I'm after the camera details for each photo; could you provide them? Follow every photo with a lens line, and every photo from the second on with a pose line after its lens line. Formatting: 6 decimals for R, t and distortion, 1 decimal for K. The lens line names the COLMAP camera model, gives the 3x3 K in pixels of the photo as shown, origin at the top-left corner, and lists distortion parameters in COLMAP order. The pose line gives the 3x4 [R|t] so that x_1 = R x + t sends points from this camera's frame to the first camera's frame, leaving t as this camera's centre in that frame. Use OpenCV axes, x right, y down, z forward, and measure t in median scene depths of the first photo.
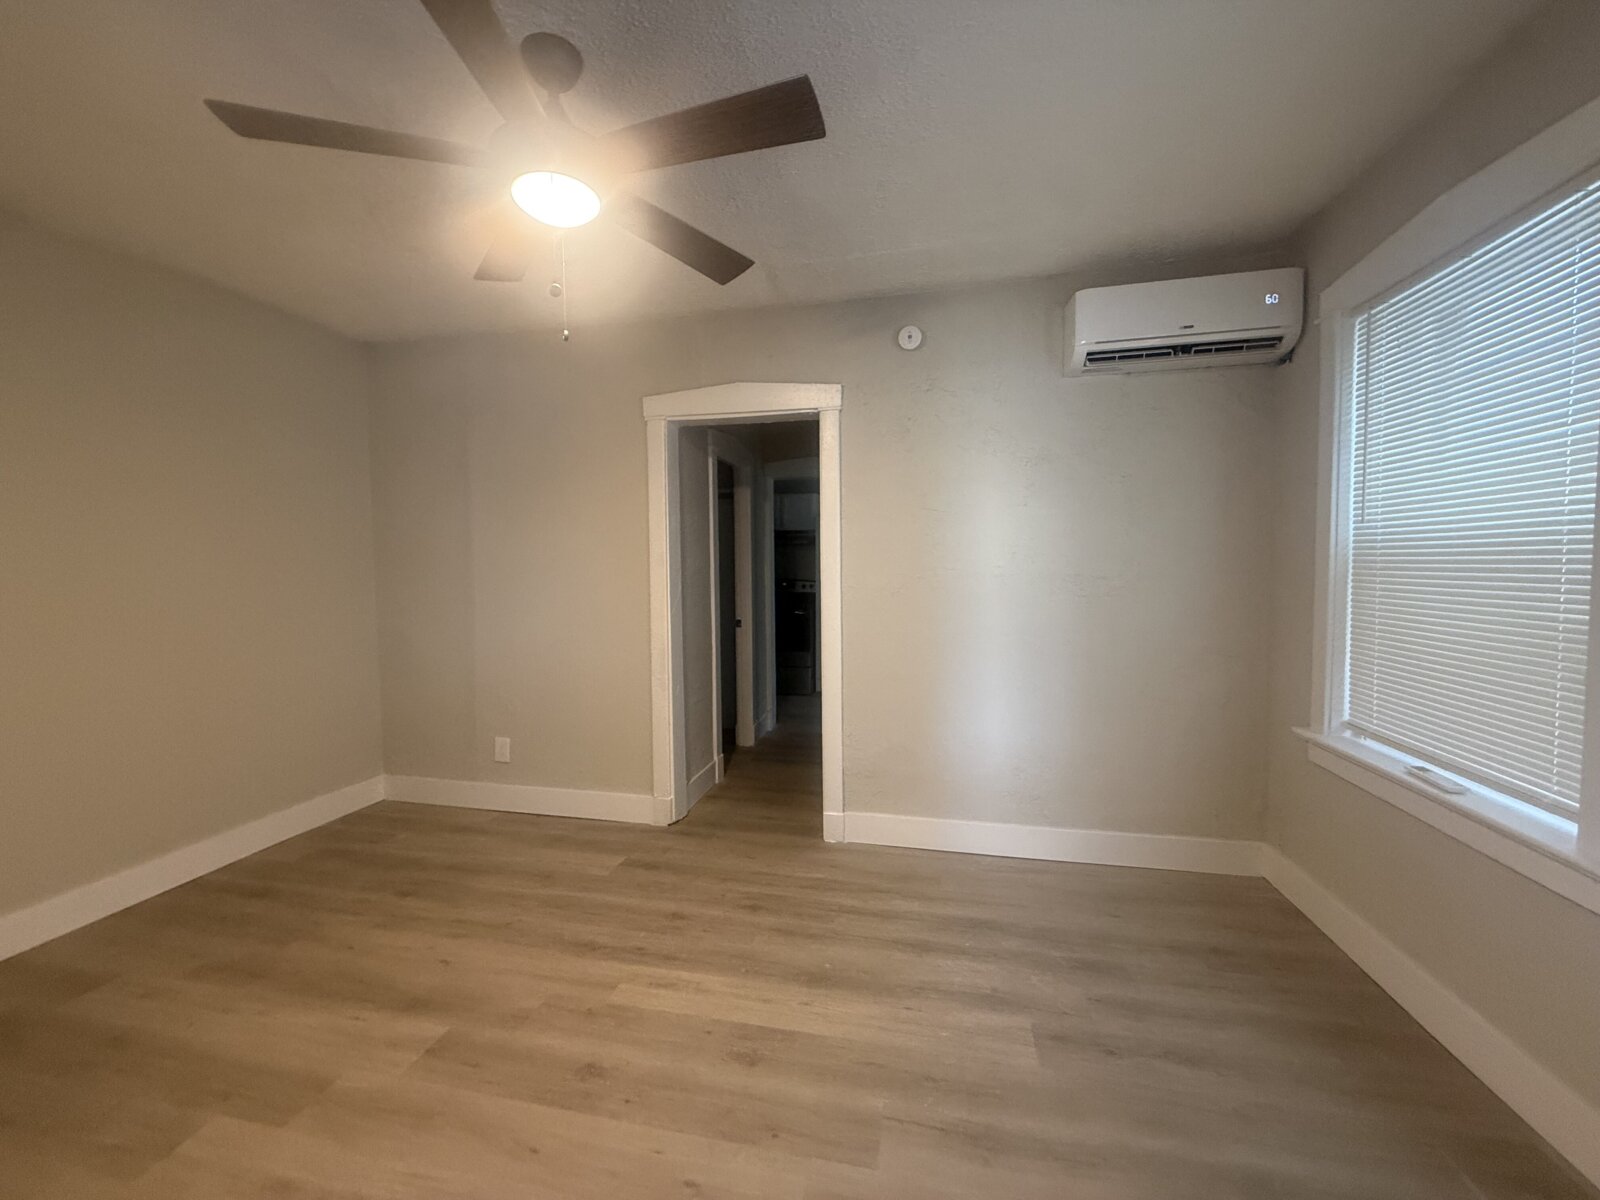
lens RADIAL K [[640.4, 0, 802.5], [0, 640.4, 599.9], [0, 0, 1]] dist [-0.000506, 0.000576]
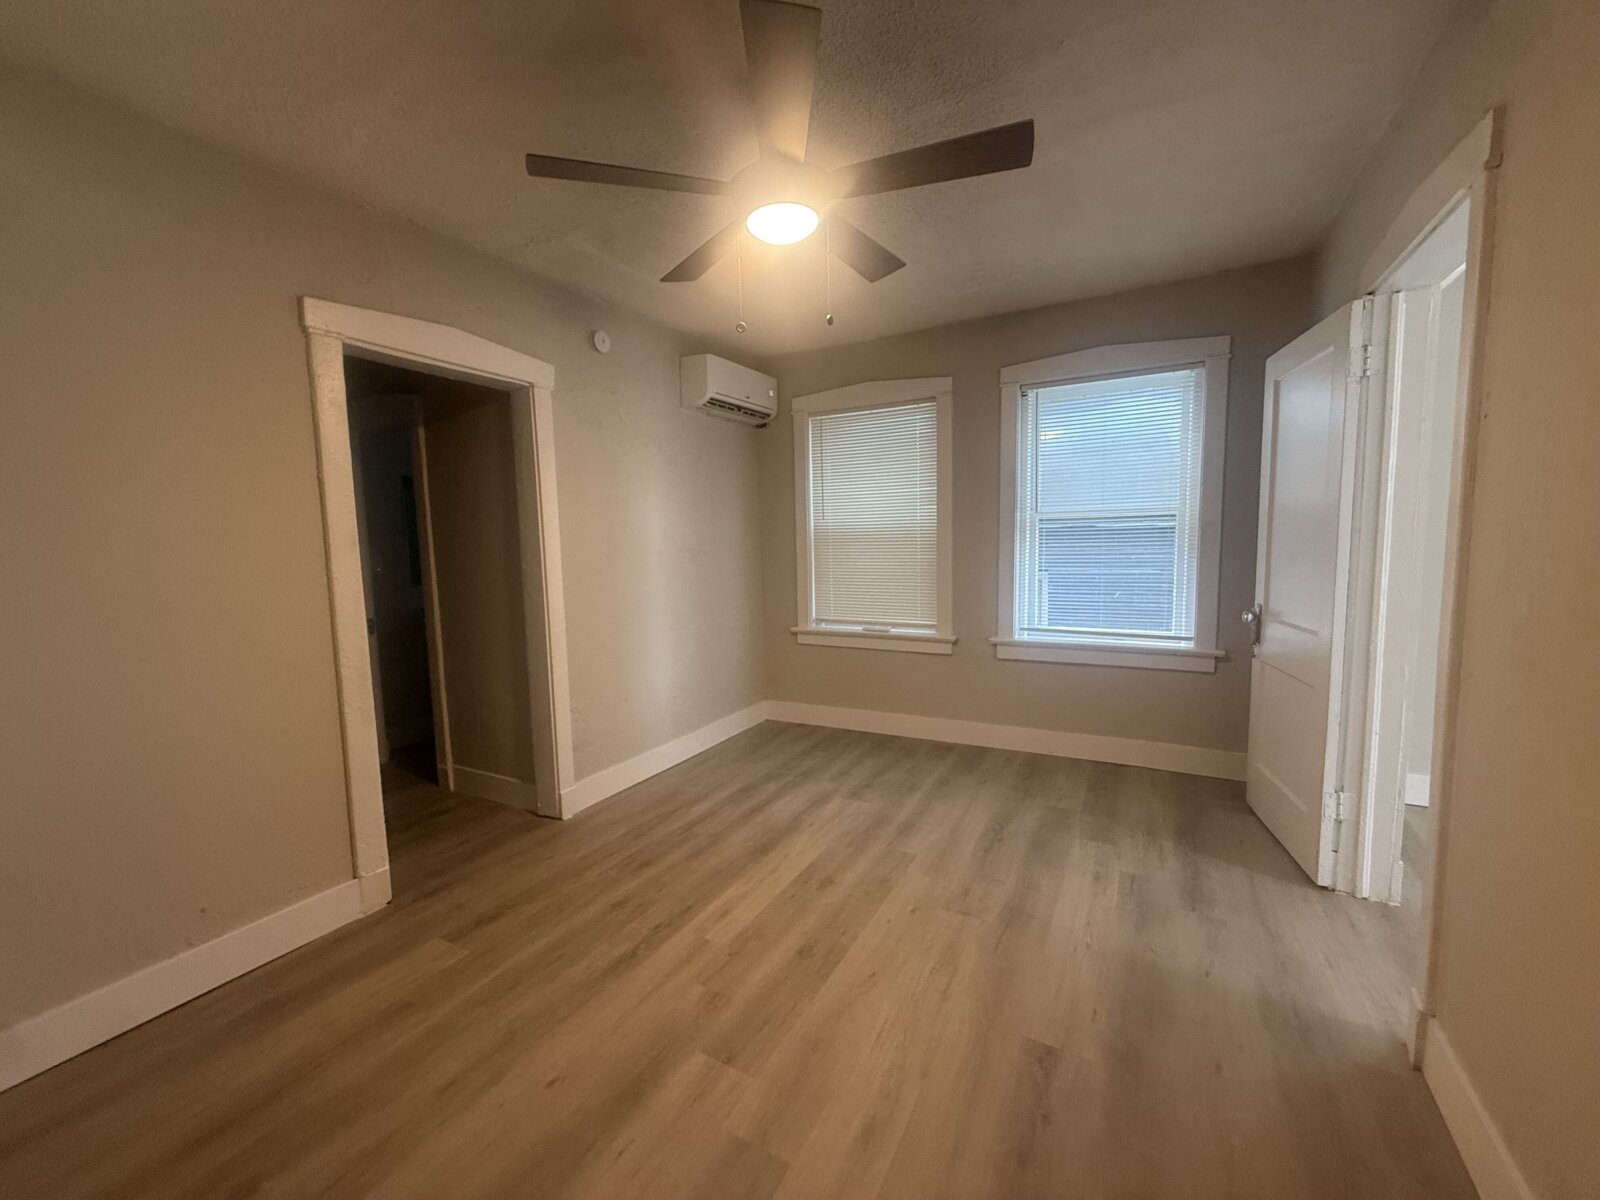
lens RADIAL K [[640.4, 0, 798.9], [0, 640.4, 593.6], [0, 0, 1]] dist [-0.000506, 0.000576]
pose [[0.282659, -0.081318, 0.955767, -1.074783], [0.072784, 0.995346, 0.063160, -0.017953], [-0.956455, 0.051712, 0.287262, 0.463294]]
